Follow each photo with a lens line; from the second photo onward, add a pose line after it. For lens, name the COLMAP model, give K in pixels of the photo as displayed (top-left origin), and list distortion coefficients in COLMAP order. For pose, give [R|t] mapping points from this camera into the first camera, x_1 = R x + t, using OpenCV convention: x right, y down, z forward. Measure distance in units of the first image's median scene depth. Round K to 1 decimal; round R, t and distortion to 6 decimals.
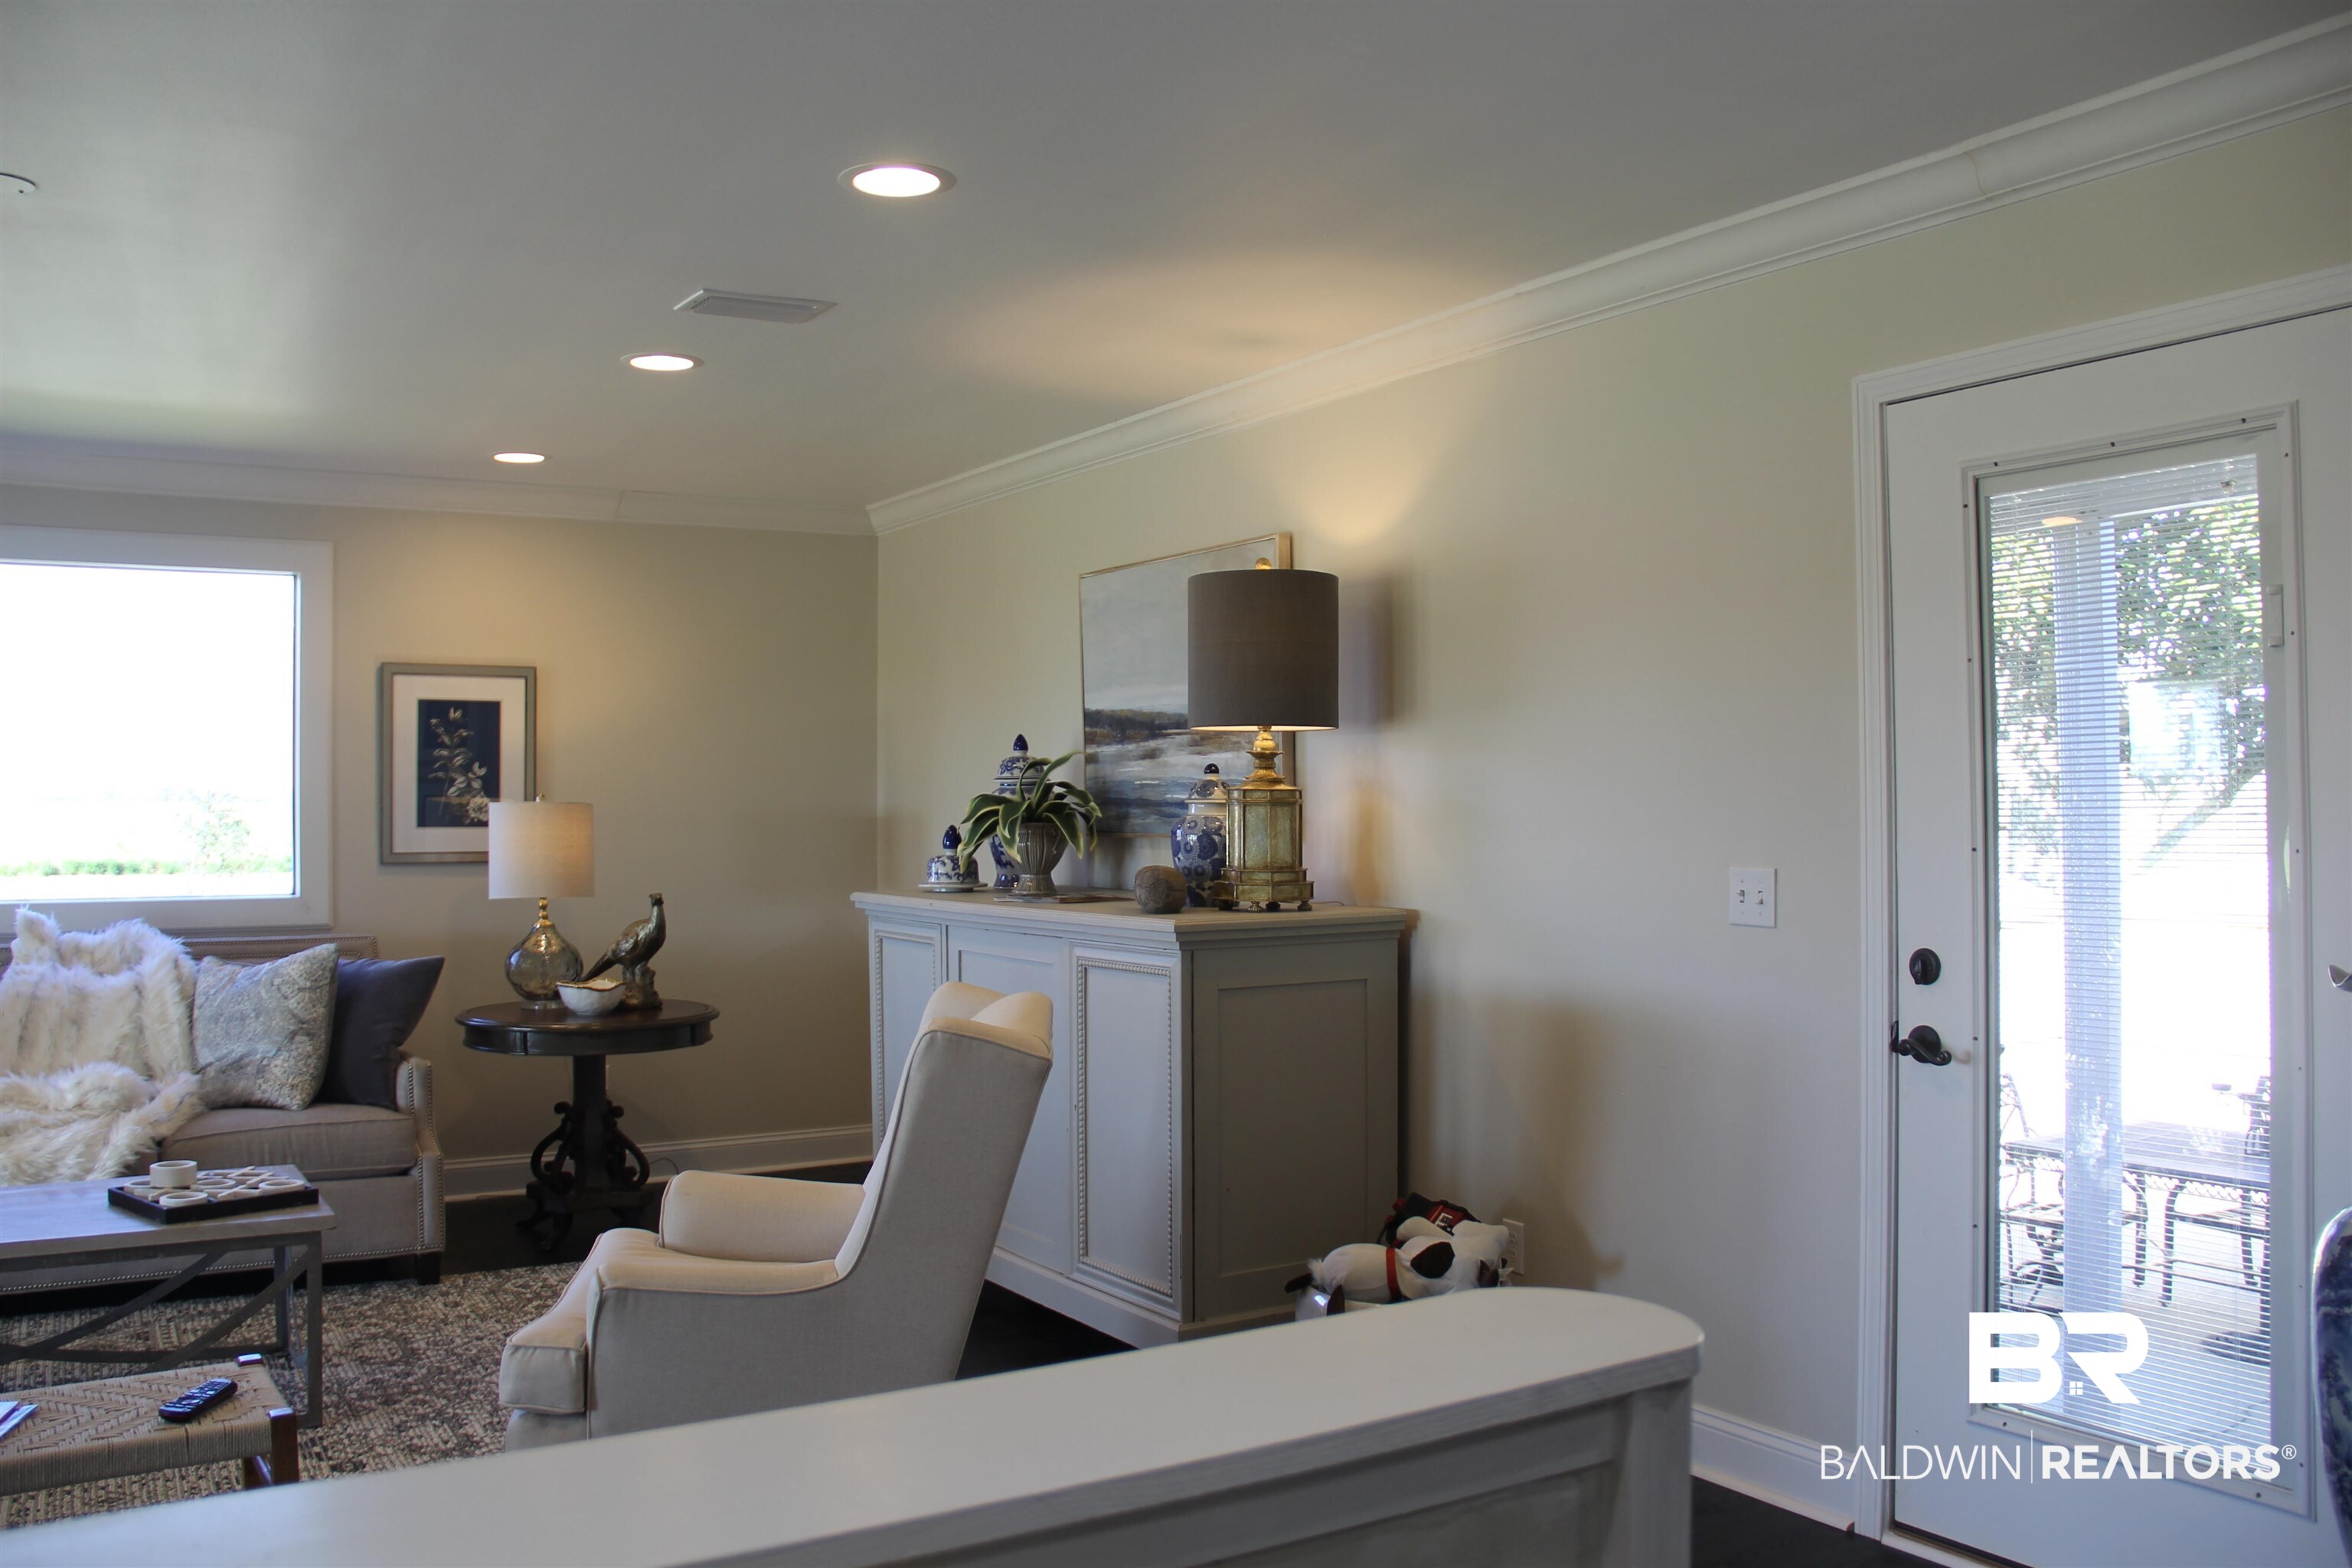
lens RADIAL K [[1942.6, 0, 1176.2], [0, 1942.6, 793.6], [0, 0, 1]] dist [-0.185510, 0.150861]
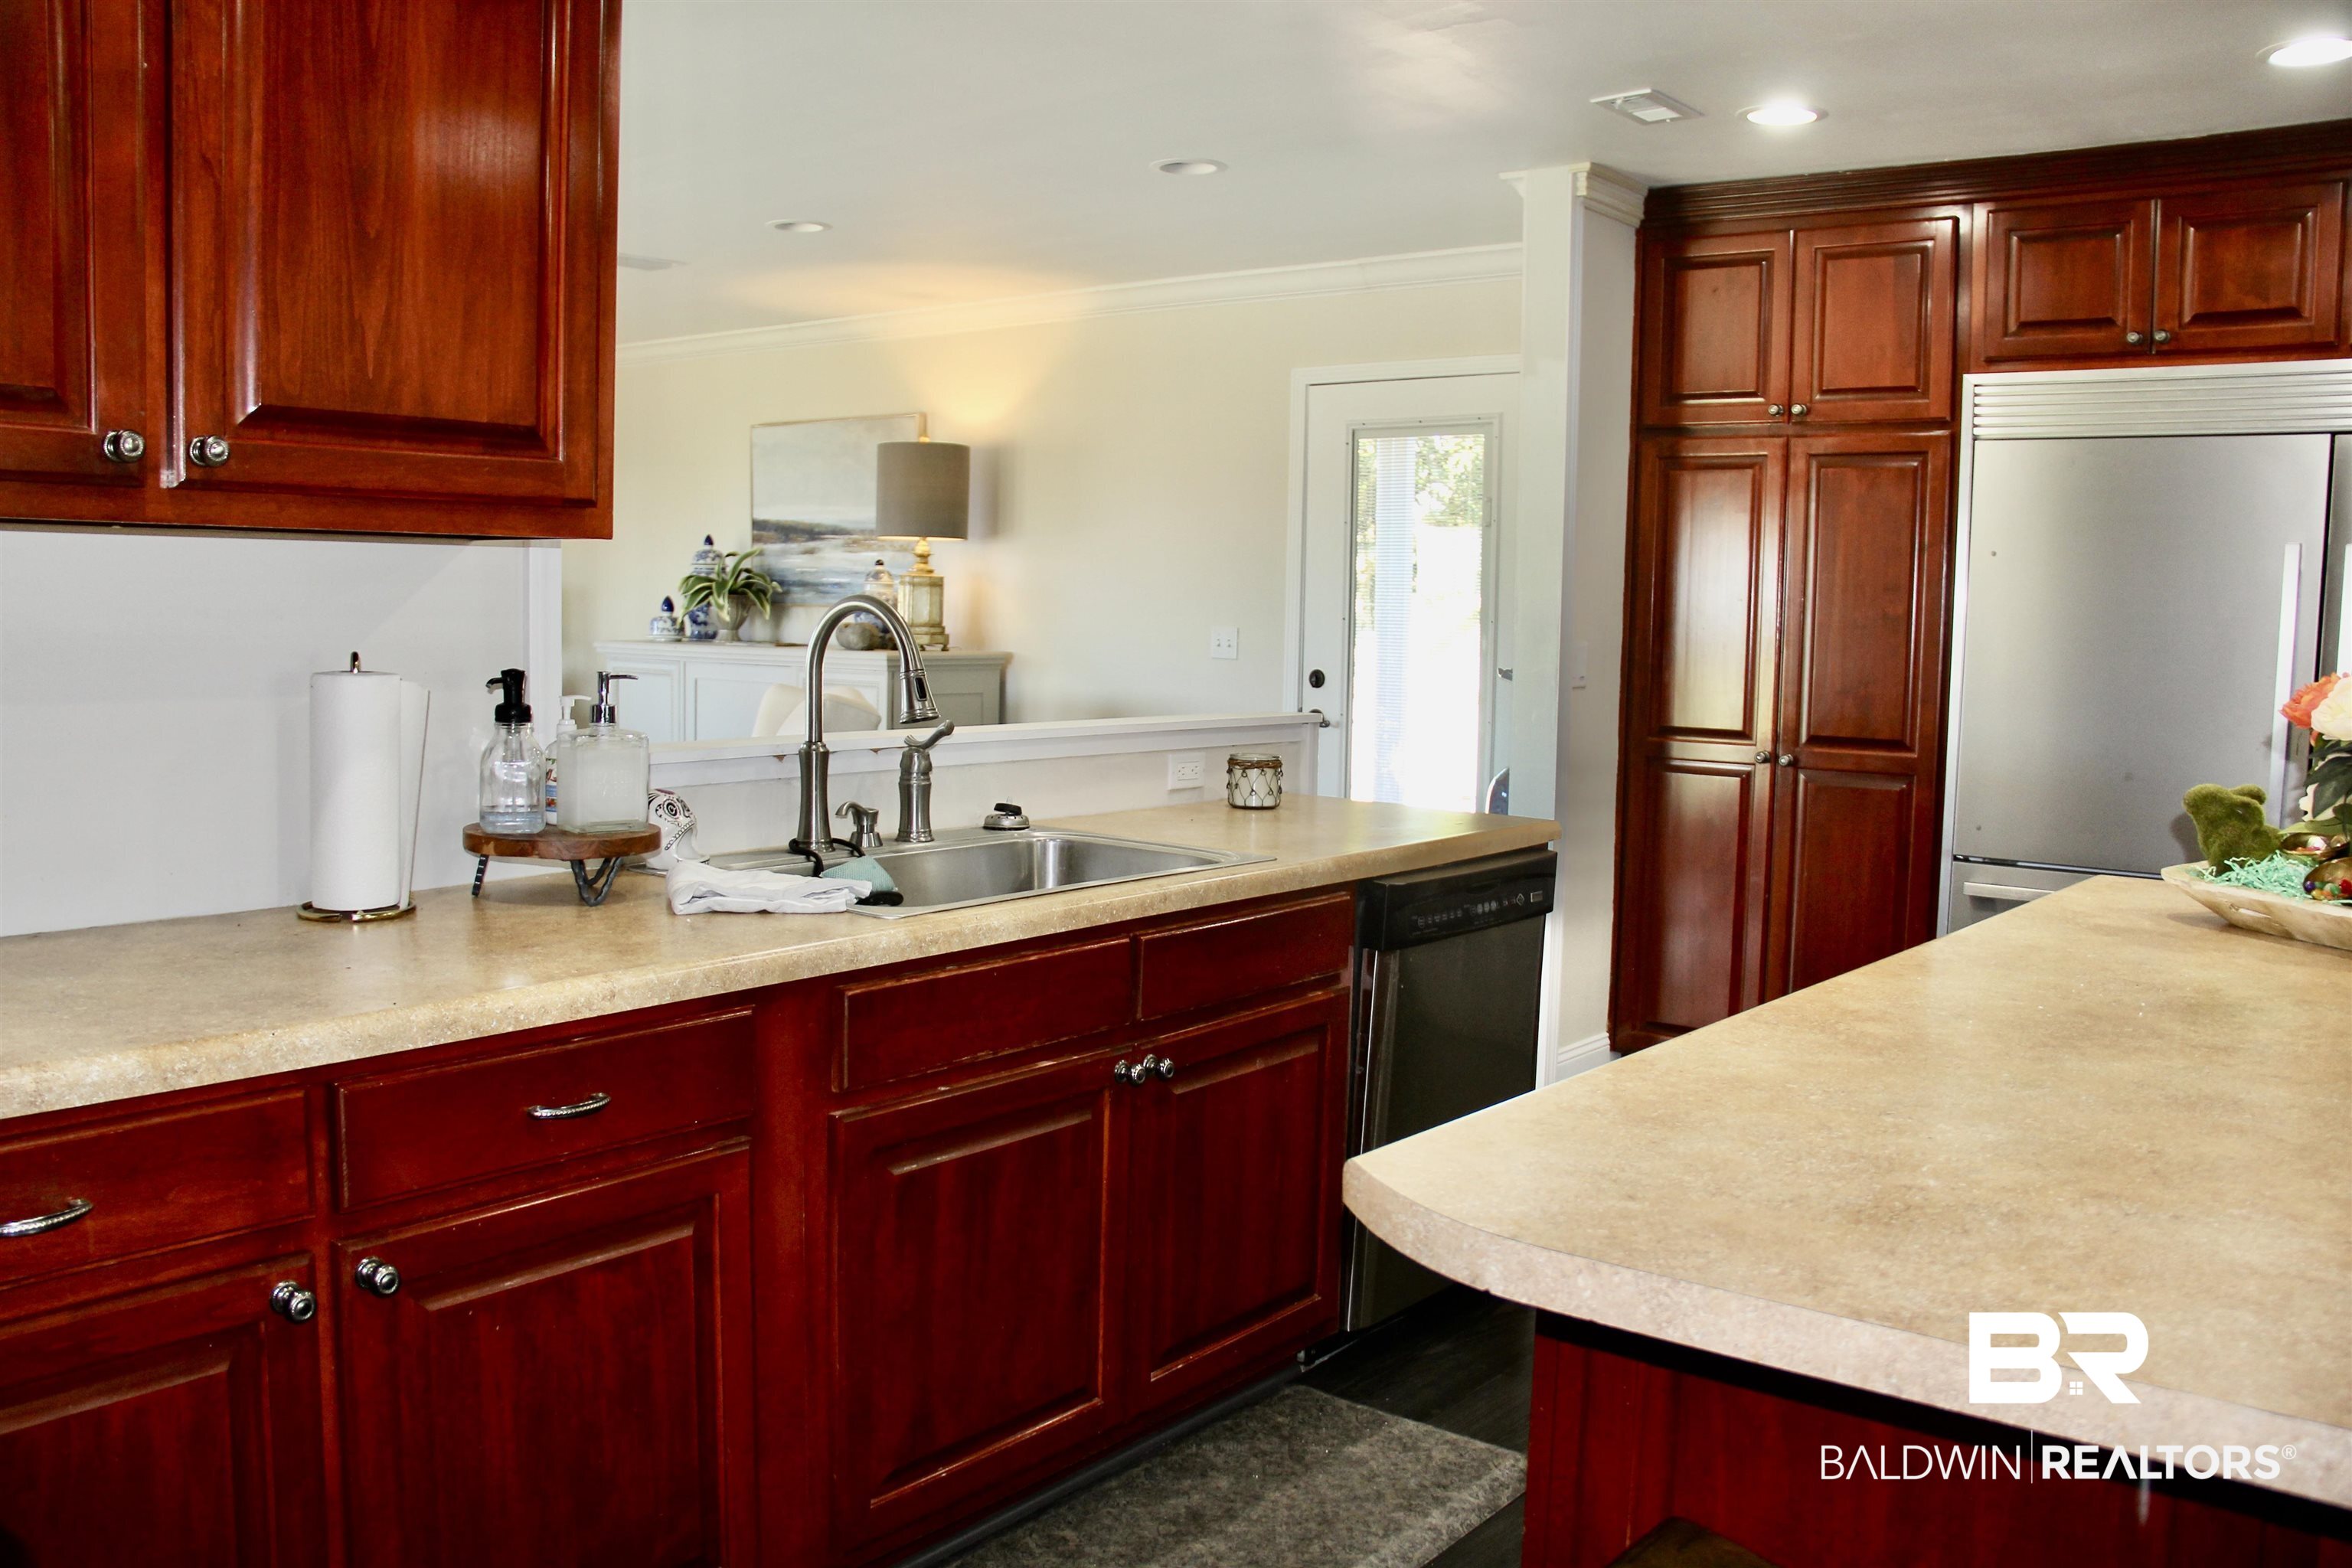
lens RADIAL K [[1953.8, 0, 1188.5], [0, 1953.8, 805.9], [0, 0, 1]] dist [-0.167871, 0.130455]
pose [[0.936135, -0.010447, 0.351485, -0.273430], [-0.029071, 0.993837, 0.106968, 0.006861], [-0.350436, -0.110355, 0.930063, -0.524974]]
